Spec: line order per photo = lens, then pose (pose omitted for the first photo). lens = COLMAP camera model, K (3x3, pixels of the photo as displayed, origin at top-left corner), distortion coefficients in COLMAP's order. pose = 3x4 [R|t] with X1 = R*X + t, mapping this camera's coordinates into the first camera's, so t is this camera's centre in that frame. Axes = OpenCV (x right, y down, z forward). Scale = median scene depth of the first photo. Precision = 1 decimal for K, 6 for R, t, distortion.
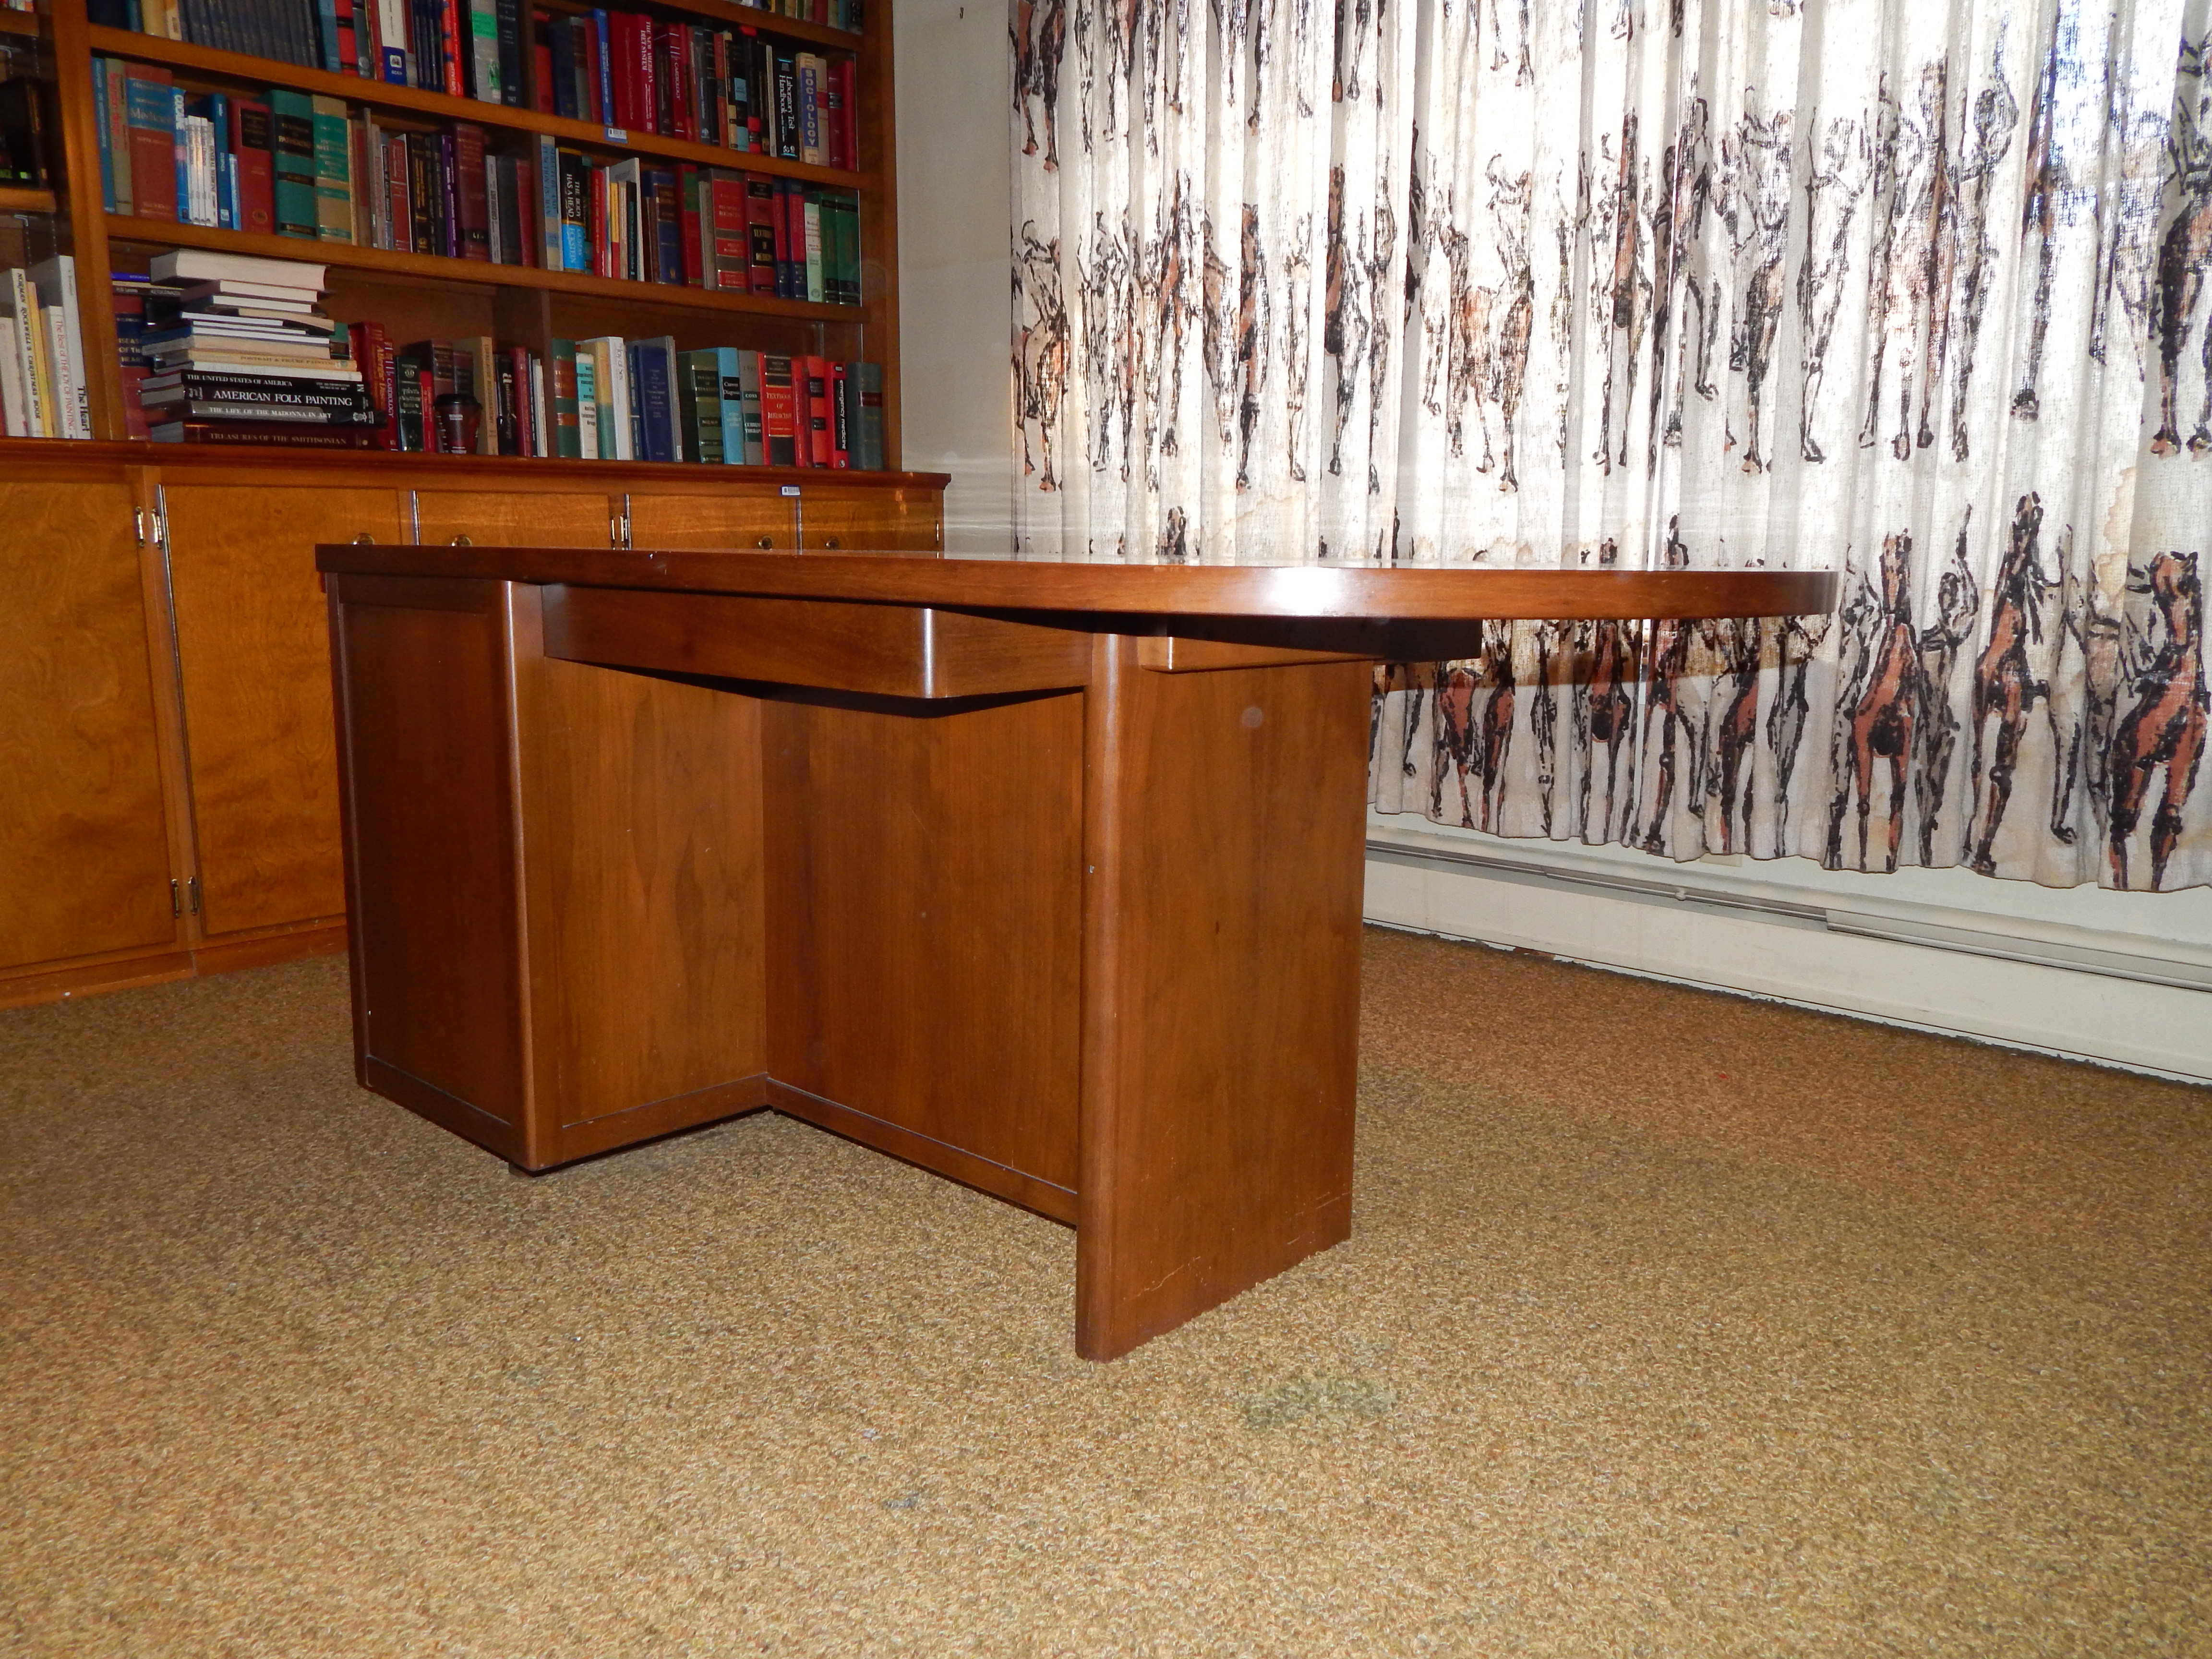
lens RADIAL K [[1646.9, 0, 1111.5], [0, 1646.9, 818.6], [0, 0, 1]] dist [0.011639, -0.015135]
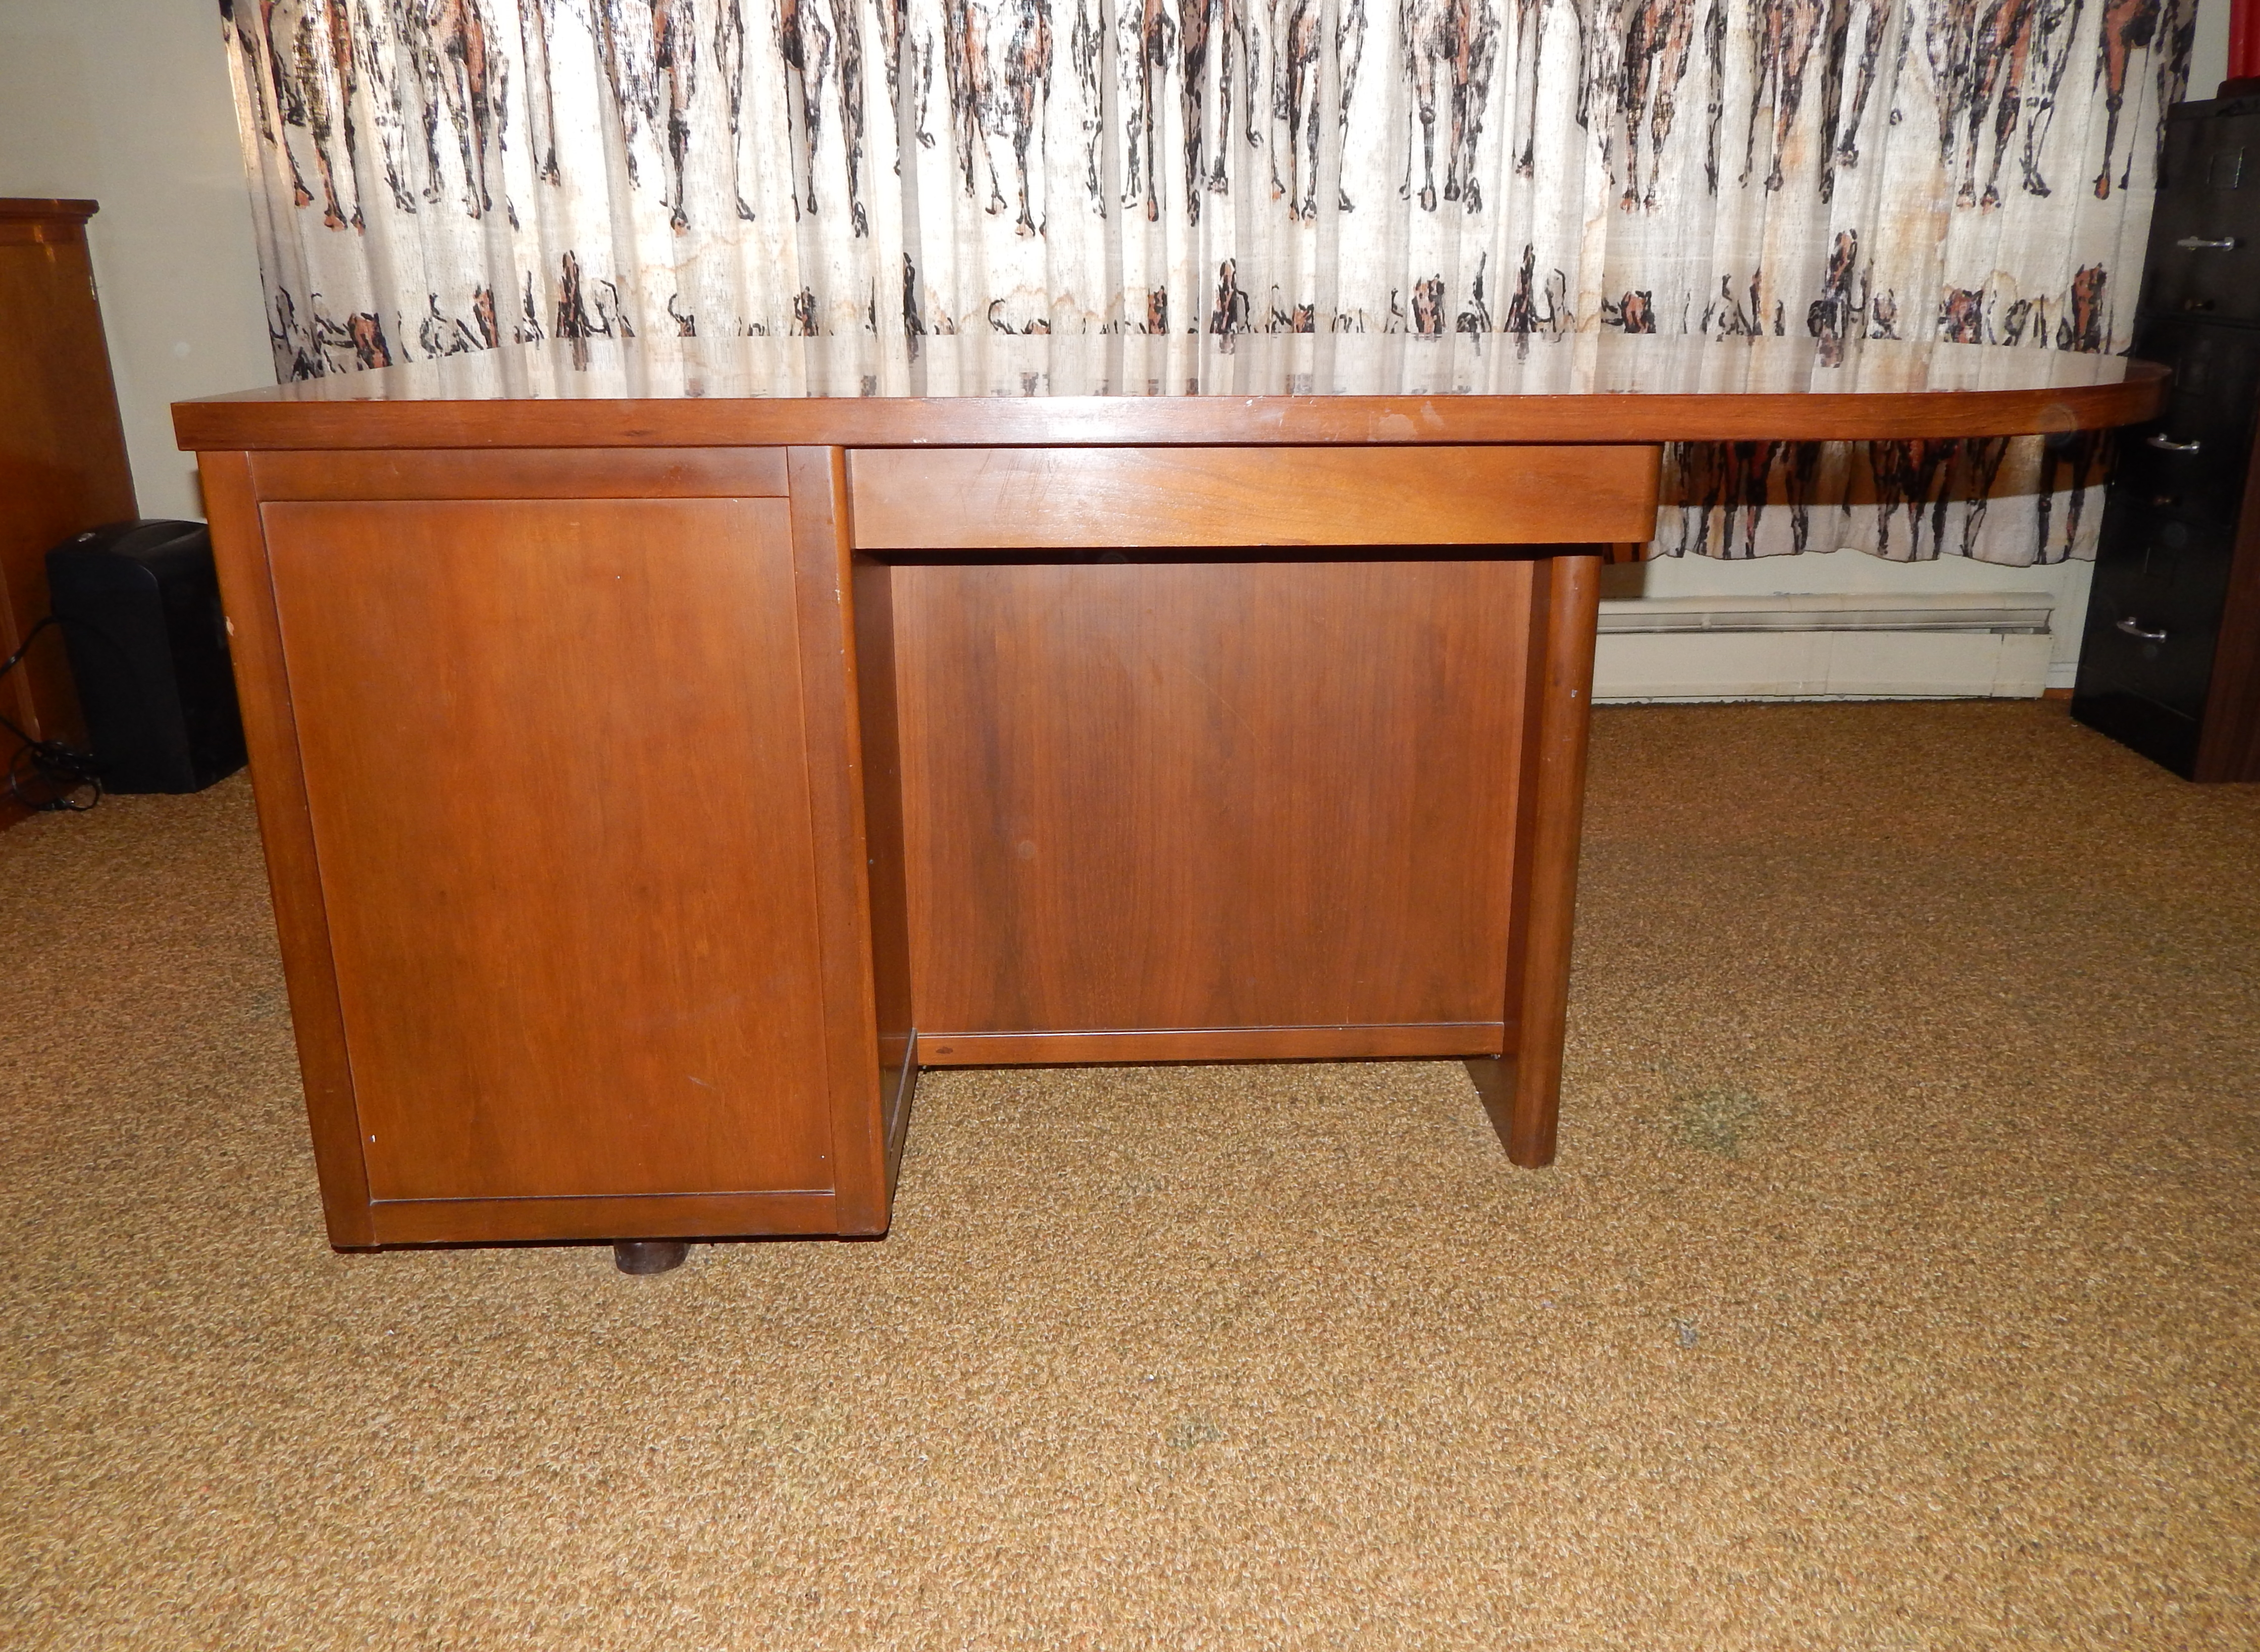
lens RADIAL K [[1682.6, 0, 1133.1], [0, 1682.6, 834.8], [0, 0, 1]] dist [0.011639, -0.015135]
pose [[0.715362, -0.252807, 0.651419, -0.518813], [0.127972, 0.963889, 0.233539, -0.097679], [-0.686936, -0.083702, 0.721882, 0.258358]]
